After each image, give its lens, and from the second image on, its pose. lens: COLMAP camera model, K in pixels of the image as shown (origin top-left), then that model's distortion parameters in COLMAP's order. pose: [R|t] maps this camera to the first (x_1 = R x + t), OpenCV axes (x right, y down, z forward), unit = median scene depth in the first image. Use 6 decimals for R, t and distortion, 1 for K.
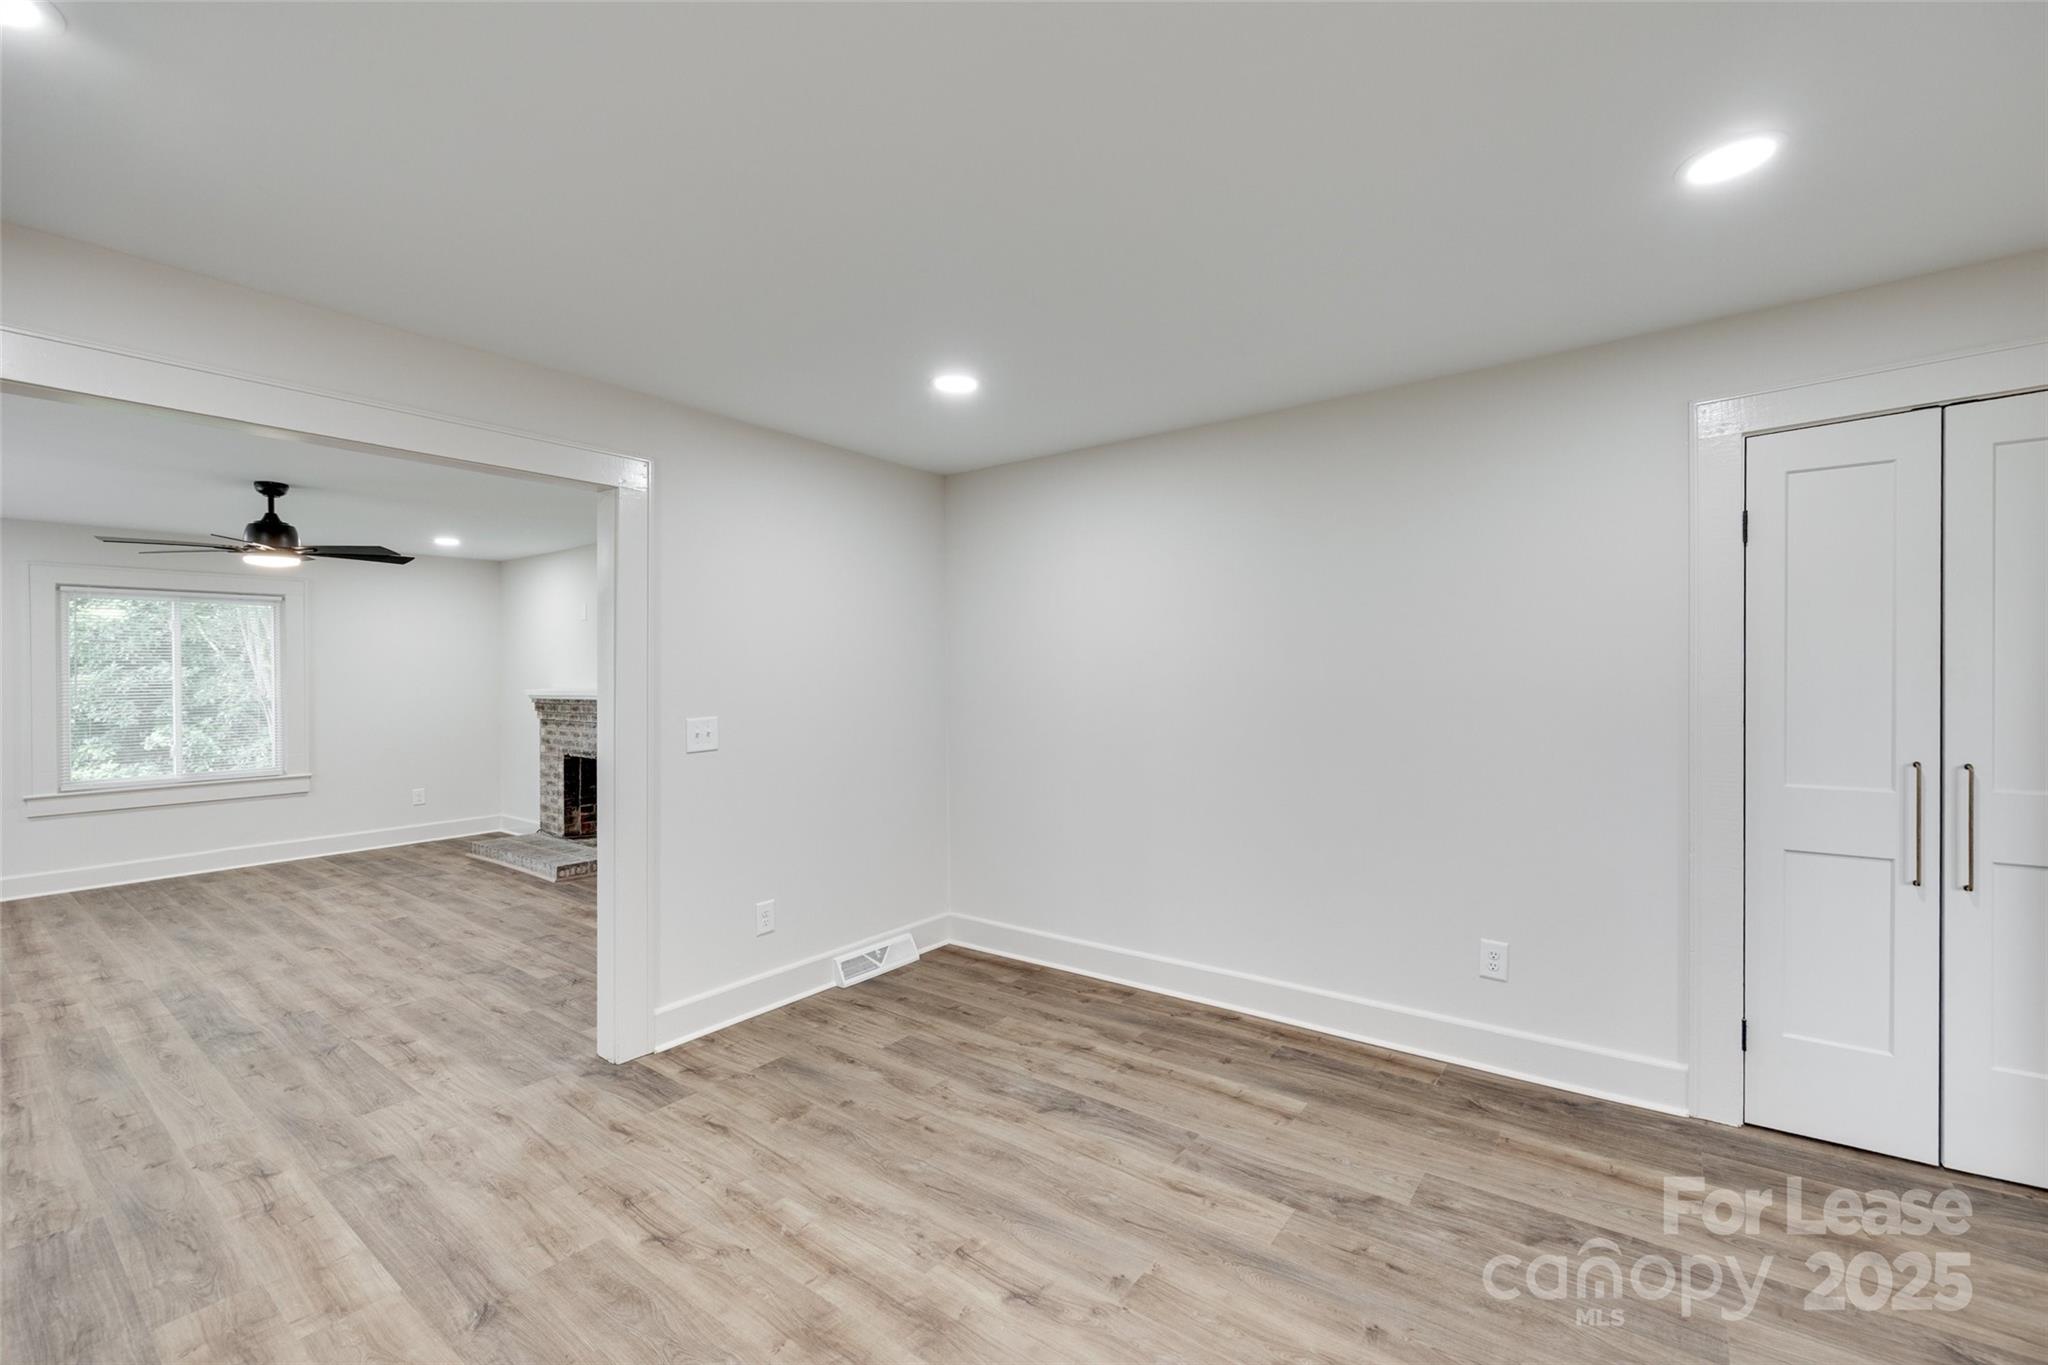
lens RADIAL K [[841.9, 0, 1023.7], [0, 841.9, 678.0], [0, 0, 1]] dist [-0.005481, 0.000817]
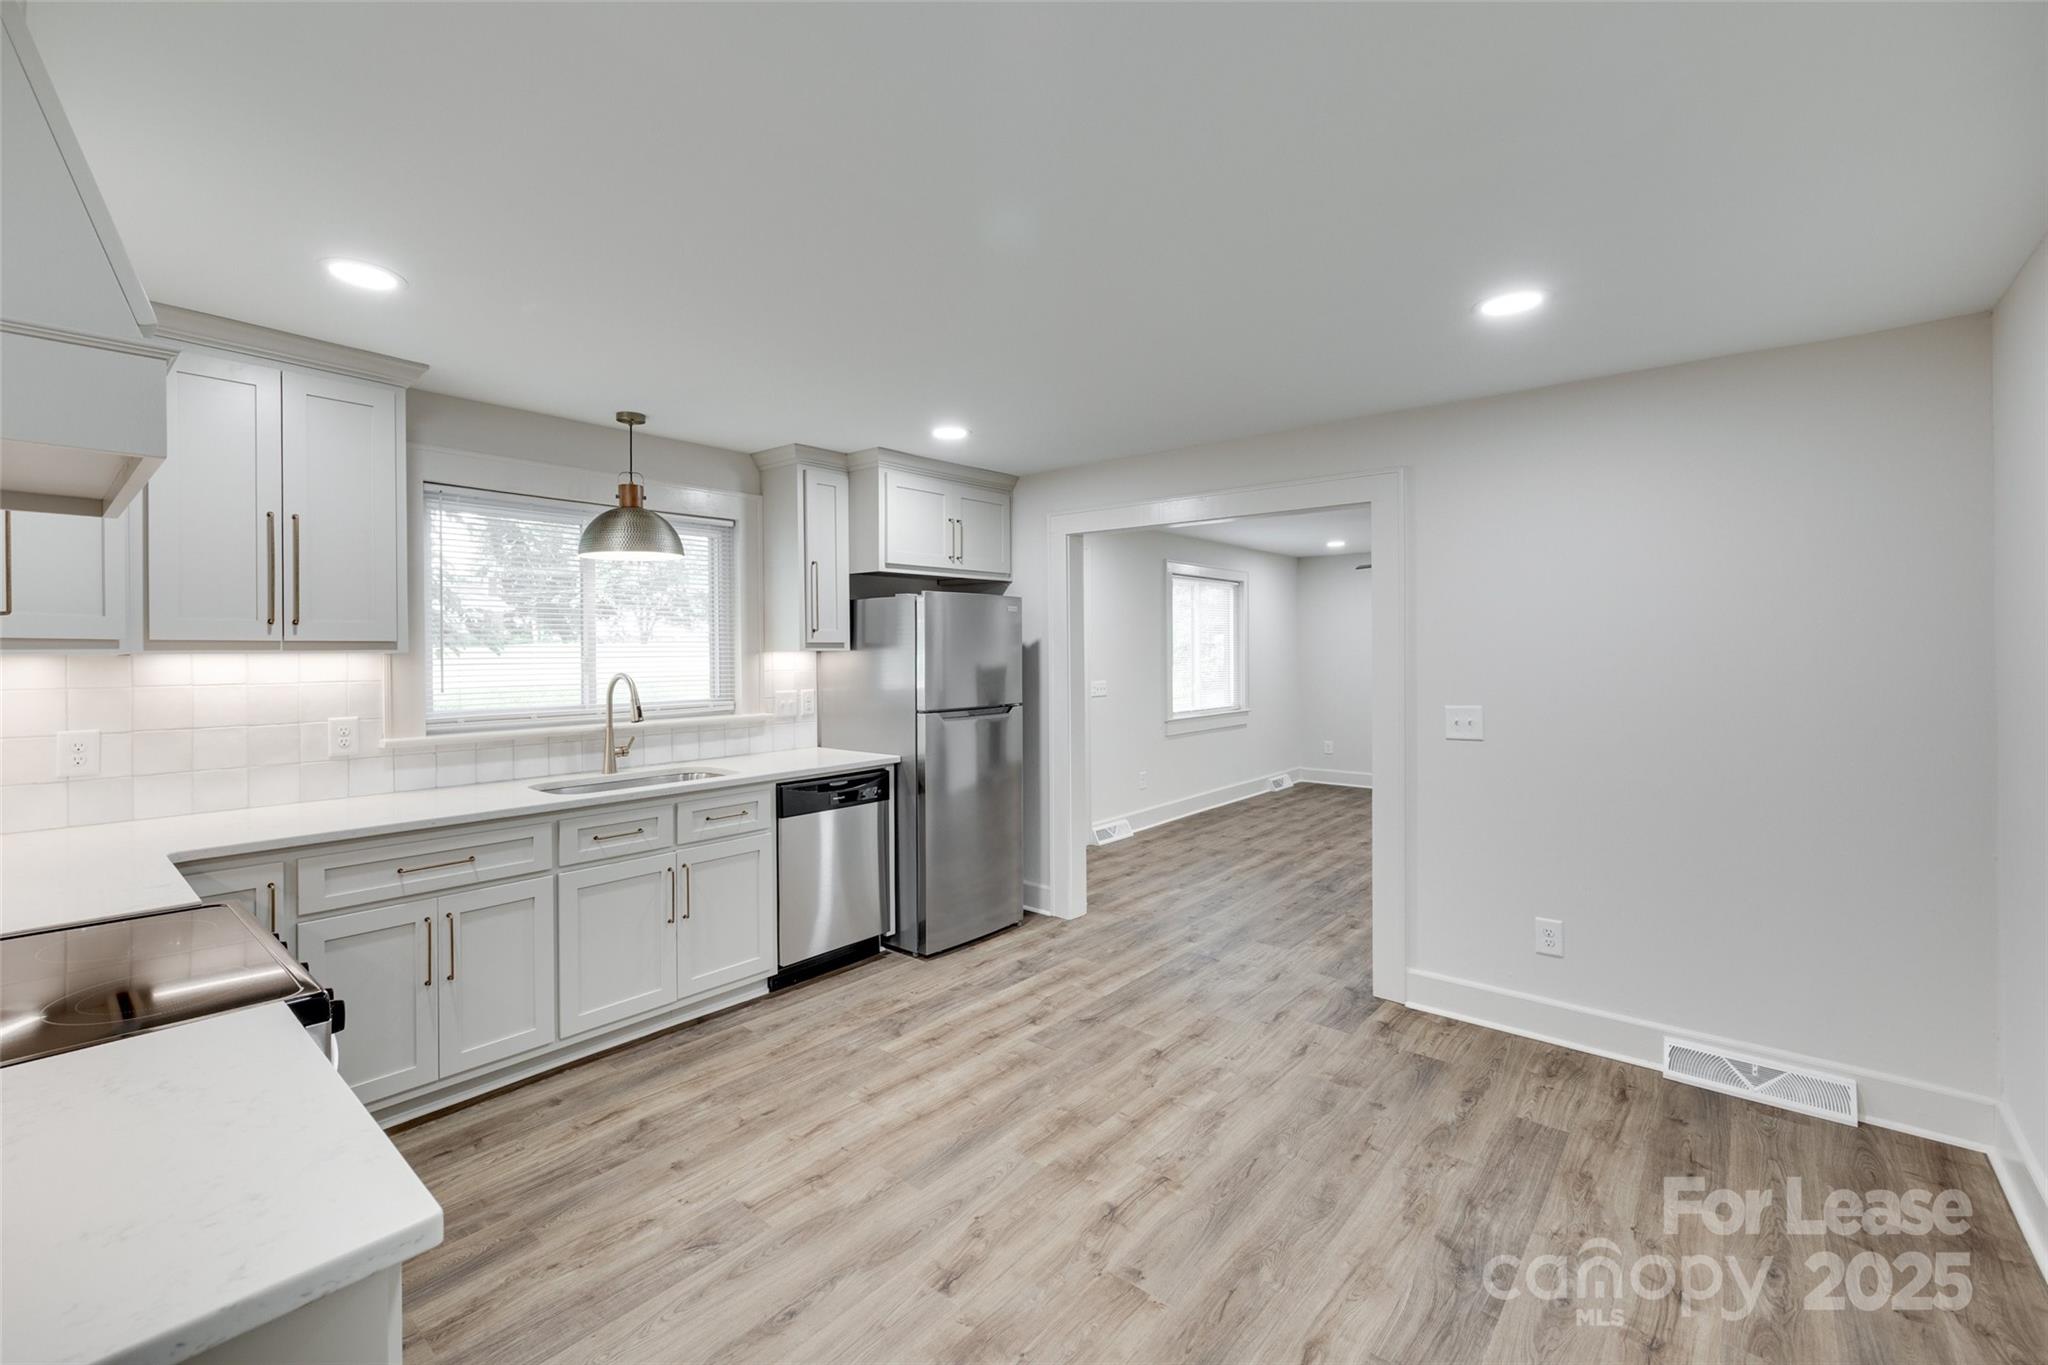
lens RADIAL K [[841.9, 0, 1015.2], [0, 841.9, 653.0], [0, 0, 1]] dist [-0.005481, 0.000817]
pose [[-0.043205, 0.014969, -0.998954, 0.800944], [0.002437, 0.999886, 0.014878, -0.040485], [0.999063, -0.001791, -0.043237, 0.634490]]
